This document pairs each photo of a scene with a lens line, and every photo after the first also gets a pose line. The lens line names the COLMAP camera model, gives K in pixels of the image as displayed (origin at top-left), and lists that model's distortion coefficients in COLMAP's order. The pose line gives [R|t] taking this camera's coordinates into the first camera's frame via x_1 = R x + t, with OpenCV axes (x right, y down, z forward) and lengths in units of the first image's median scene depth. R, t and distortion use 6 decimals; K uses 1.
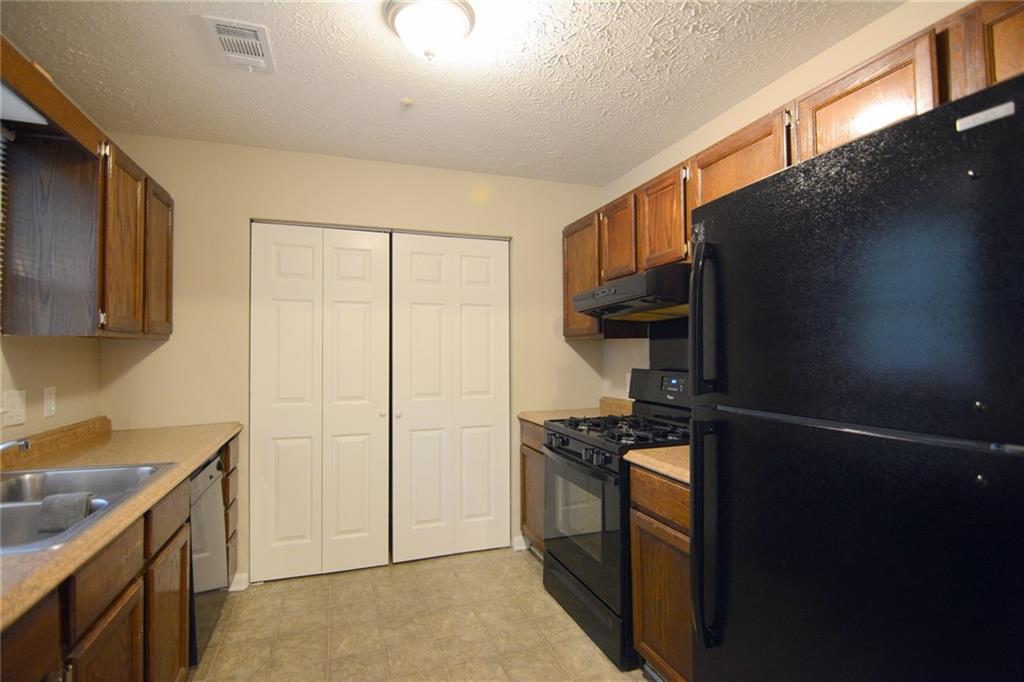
lens RADIAL K [[498.2, 0, 512.0], [0, 498.2, 341.0], [0, 0, 1]] dist [-0.000289, -0.012159]
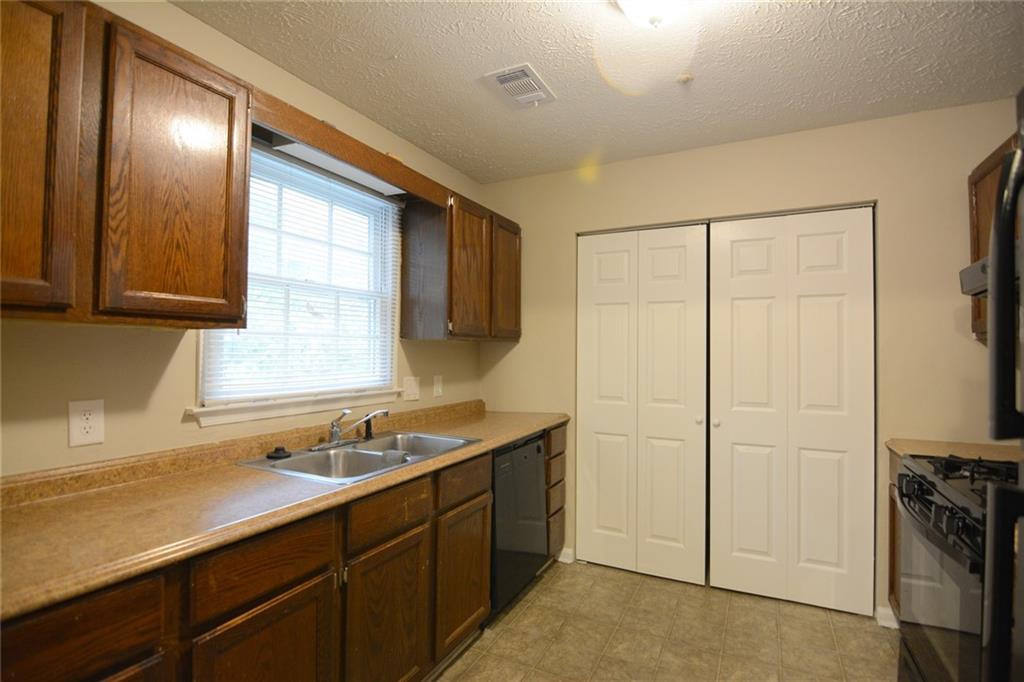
lens RADIAL K [[498.2, 0, 512.0], [0, 498.2, 341.0], [0, 0, 1]] dist [-0.000289, -0.012159]
pose [[0.695658, -0.006950, -0.718340, 0.189257], [0.005014, 0.999976, -0.004820, 0.001448], [0.718356, -0.000249, 0.695676, 0.124816]]
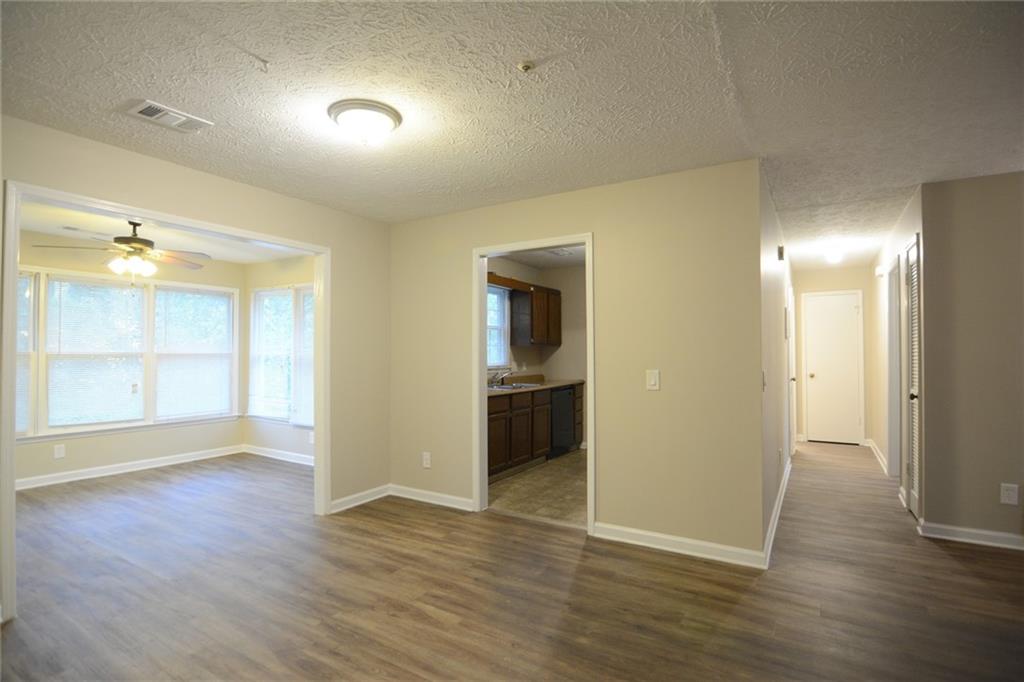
lens RADIAL K [[498.2, 0, 512.0], [0, 498.2, 341.0], [0, 0, 1]] dist [-0.000289, -0.012159]
pose [[0.631723, -0.017787, -0.774990, 1.169760], [0.014142, 0.999835, -0.011420, -0.004750], [0.775065, -0.003746, 0.631871, -0.844226]]
